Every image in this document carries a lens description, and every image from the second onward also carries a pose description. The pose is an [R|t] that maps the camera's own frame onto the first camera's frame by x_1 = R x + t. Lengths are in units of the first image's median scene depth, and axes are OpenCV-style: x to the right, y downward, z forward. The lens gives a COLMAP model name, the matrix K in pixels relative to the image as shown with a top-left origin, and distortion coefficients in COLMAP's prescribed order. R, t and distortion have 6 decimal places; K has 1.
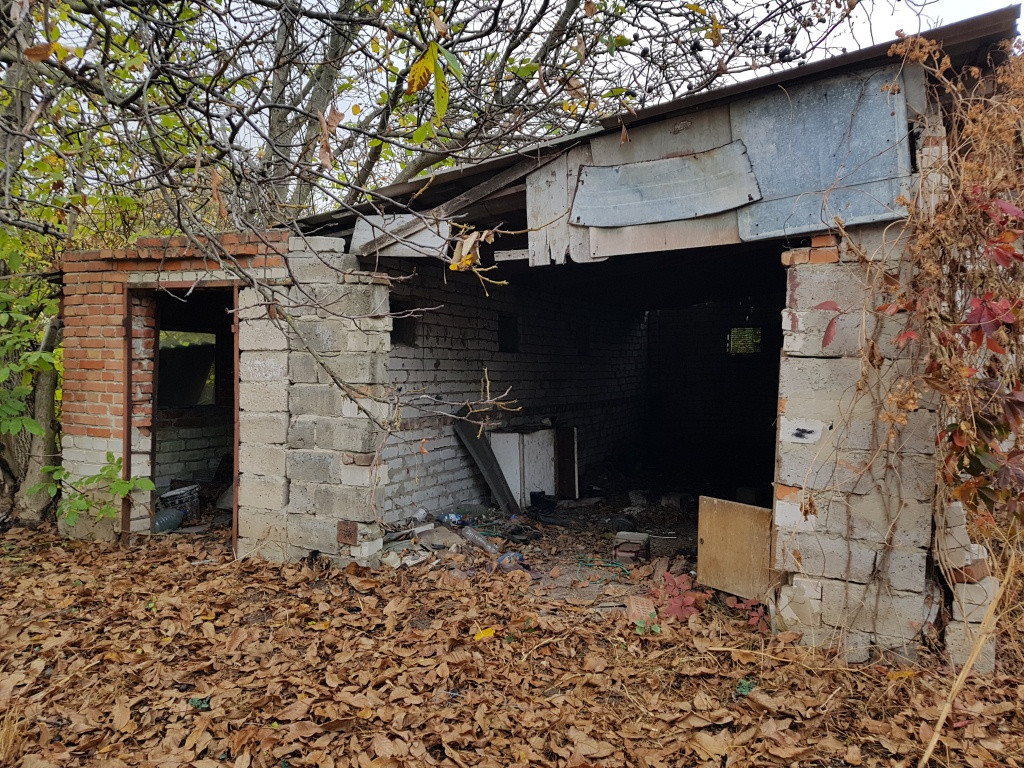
lens RADIAL K [[819.9, 0, 511.5], [0, 819.9, 378.7], [0, 0, 1]] dist [0.042300, -0.046835]
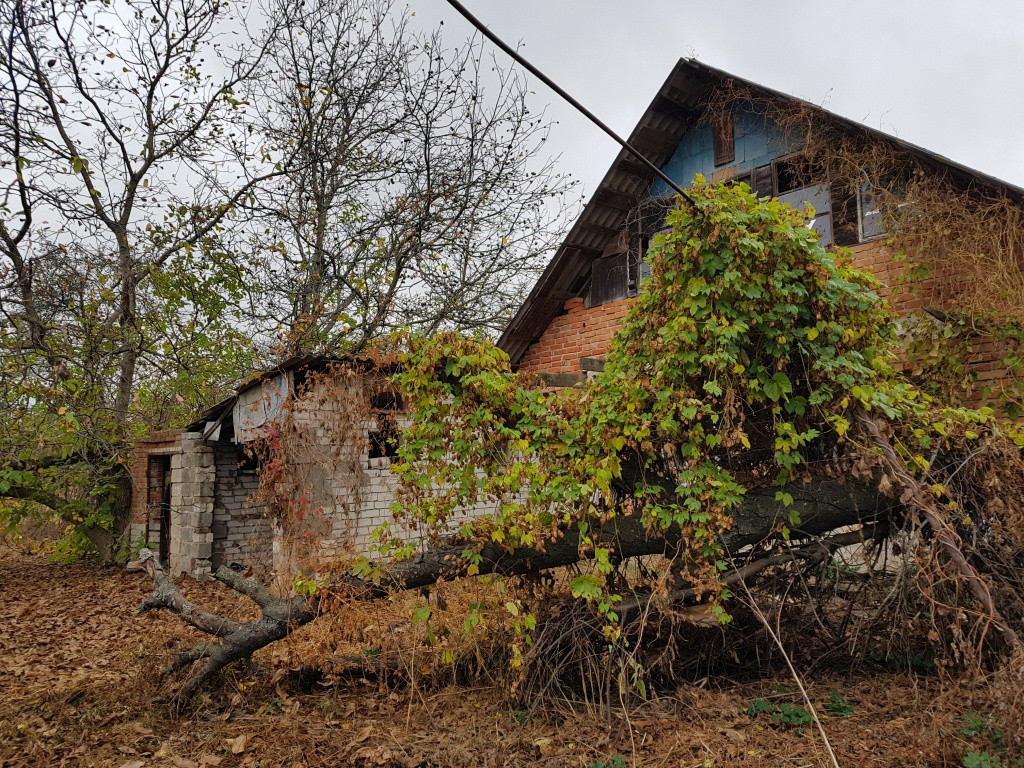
lens RADIAL K [[819.9, 0, 535.0], [0, 819.9, 364.9], [0, 0, 1]] dist [0.042300, -0.046835]
pose [[0.909228, -0.065370, -0.411133, 0.138471], [-0.011740, 0.983175, -0.182288, 0.004464], [0.416132, 0.170568, 0.893163, -0.060011]]
